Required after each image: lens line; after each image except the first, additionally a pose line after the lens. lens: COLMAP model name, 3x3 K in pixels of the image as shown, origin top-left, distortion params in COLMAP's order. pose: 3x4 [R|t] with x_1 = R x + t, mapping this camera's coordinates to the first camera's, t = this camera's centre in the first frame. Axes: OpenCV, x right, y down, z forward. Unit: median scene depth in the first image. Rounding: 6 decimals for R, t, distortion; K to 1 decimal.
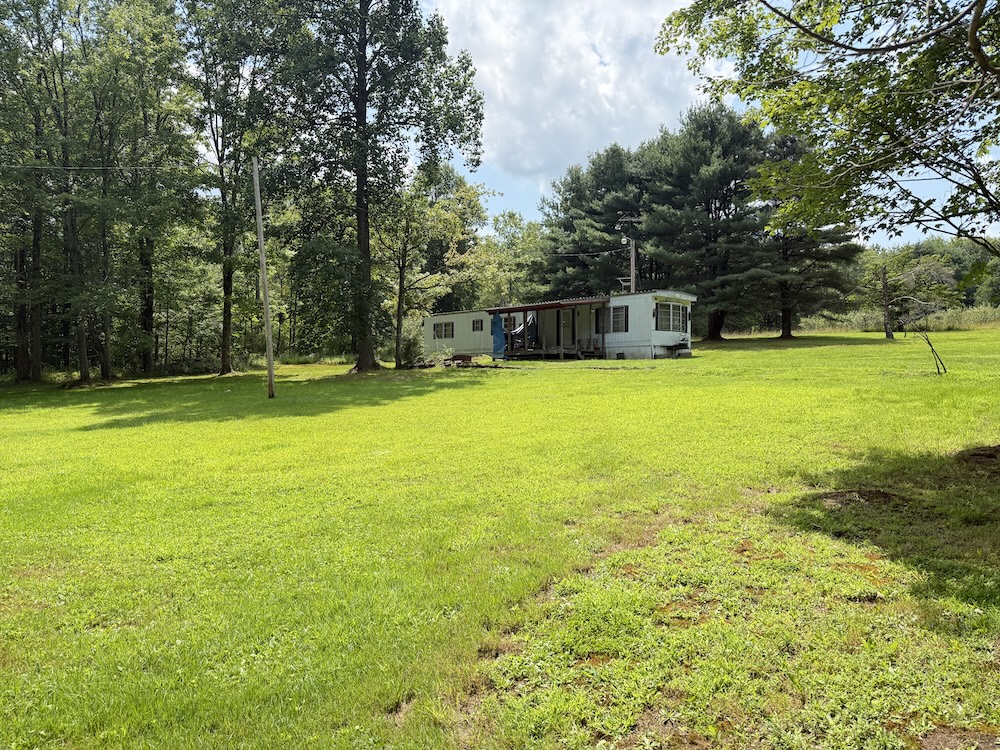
lens RADIAL K [[693.7, 0, 500.0], [0, 693.7, 375.0], [0, 0, 1]] dist [0.007716, 0.000356]
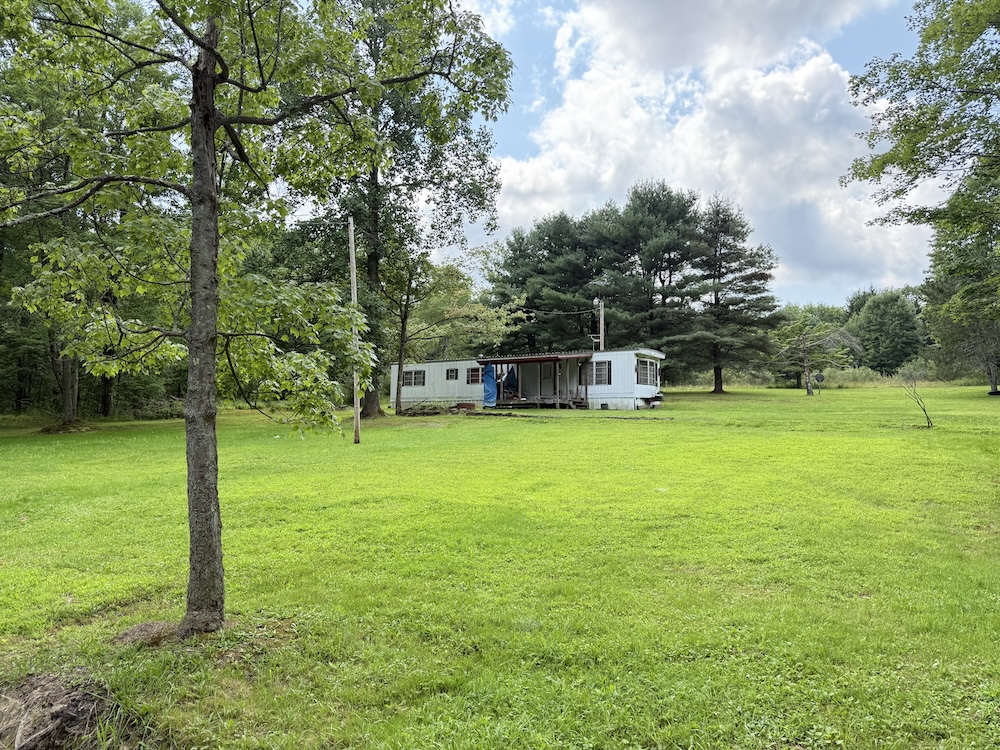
lens RADIAL K [[686.1, 0, 500.0], [0, 686.1, 375.0], [0, 0, 1]] dist [-0.003028, -0.001652]
pose [[0.979396, 0.026015, 0.200268, -0.198919], [-0.012351, 0.997528, -0.069178, 0.000018], [-0.201573, 0.065279, 0.977296, -0.027908]]
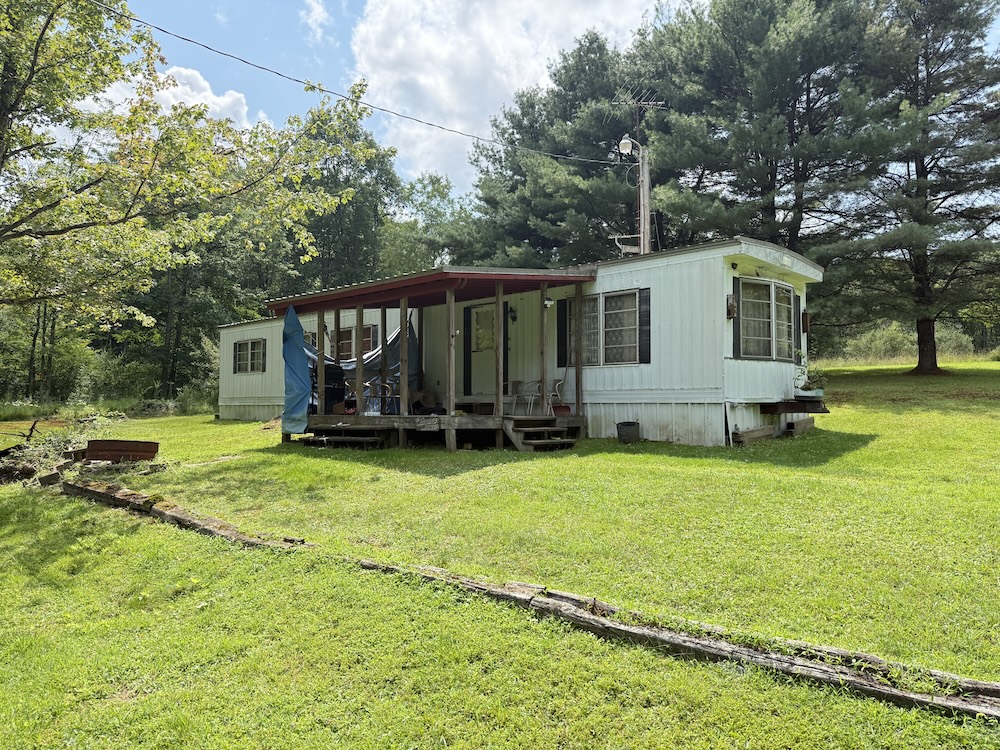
lens RADIAL K [[686.1, 0, 500.0], [0, 686.1, 375.0], [0, 0, 1]] dist [-0.003028, -0.001652]
pose [[0.999030, 0.000418, 0.044041, 0.090553], [0.001059, 0.999438, -0.033506, -0.042915], [-0.044030, 0.033521, 0.998468, 0.634630]]
